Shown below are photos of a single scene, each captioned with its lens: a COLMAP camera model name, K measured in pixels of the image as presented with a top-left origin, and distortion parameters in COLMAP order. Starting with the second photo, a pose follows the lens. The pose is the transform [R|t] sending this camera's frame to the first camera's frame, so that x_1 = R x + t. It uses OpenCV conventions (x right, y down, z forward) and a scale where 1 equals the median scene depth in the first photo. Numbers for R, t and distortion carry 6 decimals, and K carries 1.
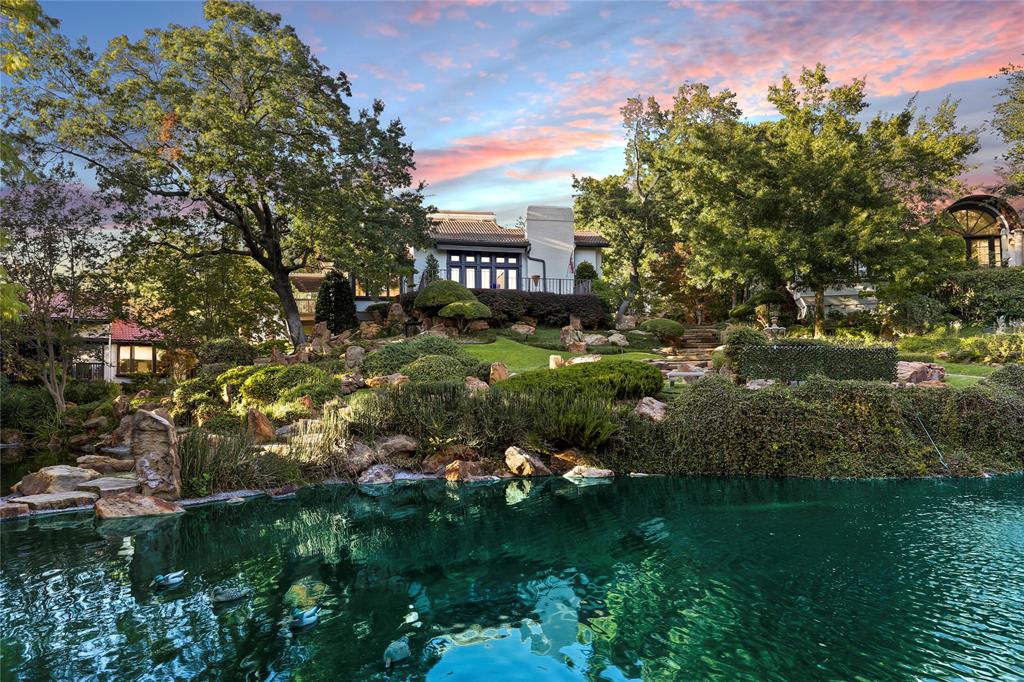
lens RADIAL K [[704.6, 0, 515.8], [0, 704.6, 372.6], [0, 0, 1]] dist [-0.006971, 0.001774]
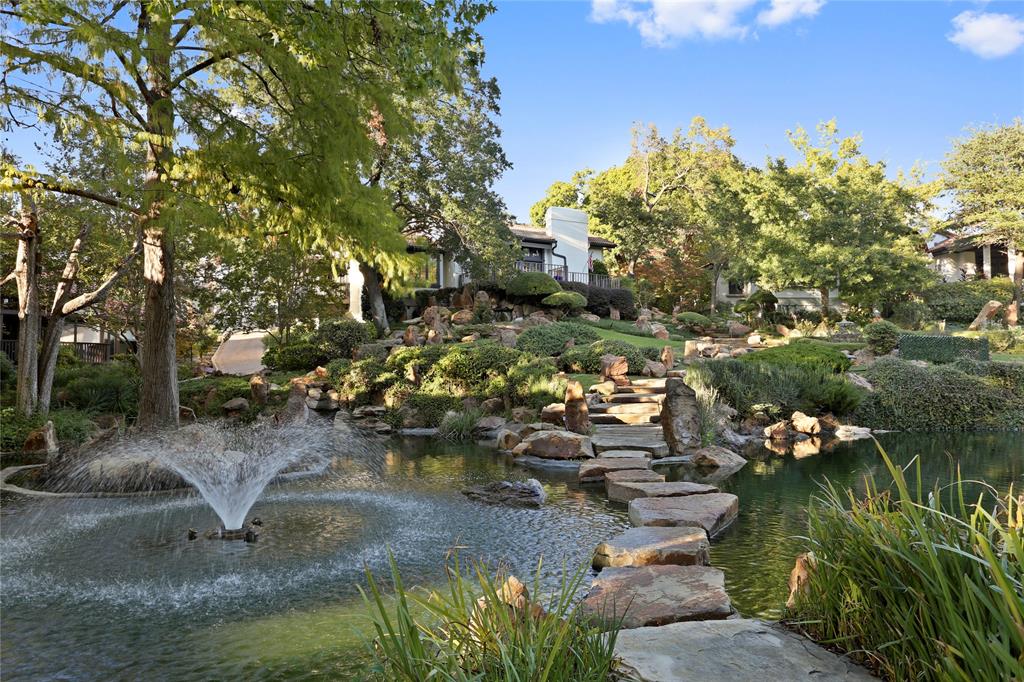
lens RADIAL K [[691.9, 0, 512.0], [0, 691.9, 341.0], [0, 0, 1]] dist [0.000376, 0.005000]
pose [[0.949944, 0.016324, 0.311993, -0.598588], [-0.006364, 0.999438, -0.032915, 0.015880], [-0.312355, 0.029282, 0.949514, -0.010085]]
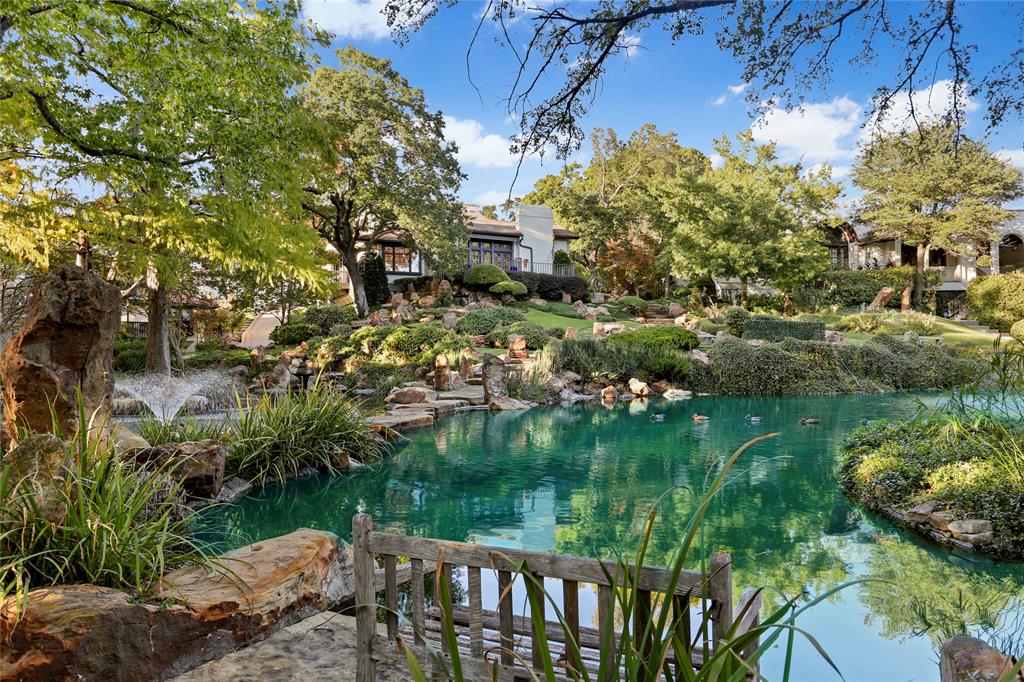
lens RADIAL K [[691.9, 0, 512.0], [0, 691.9, 341.0], [0, 0, 1]] dist [0.000376, 0.005000]
pose [[0.972595, 0.009134, 0.232325, -0.456295], [-0.010862, 0.999922, 0.006158, 0.006843], [-0.232251, -0.008512, 0.972619, -0.361045]]
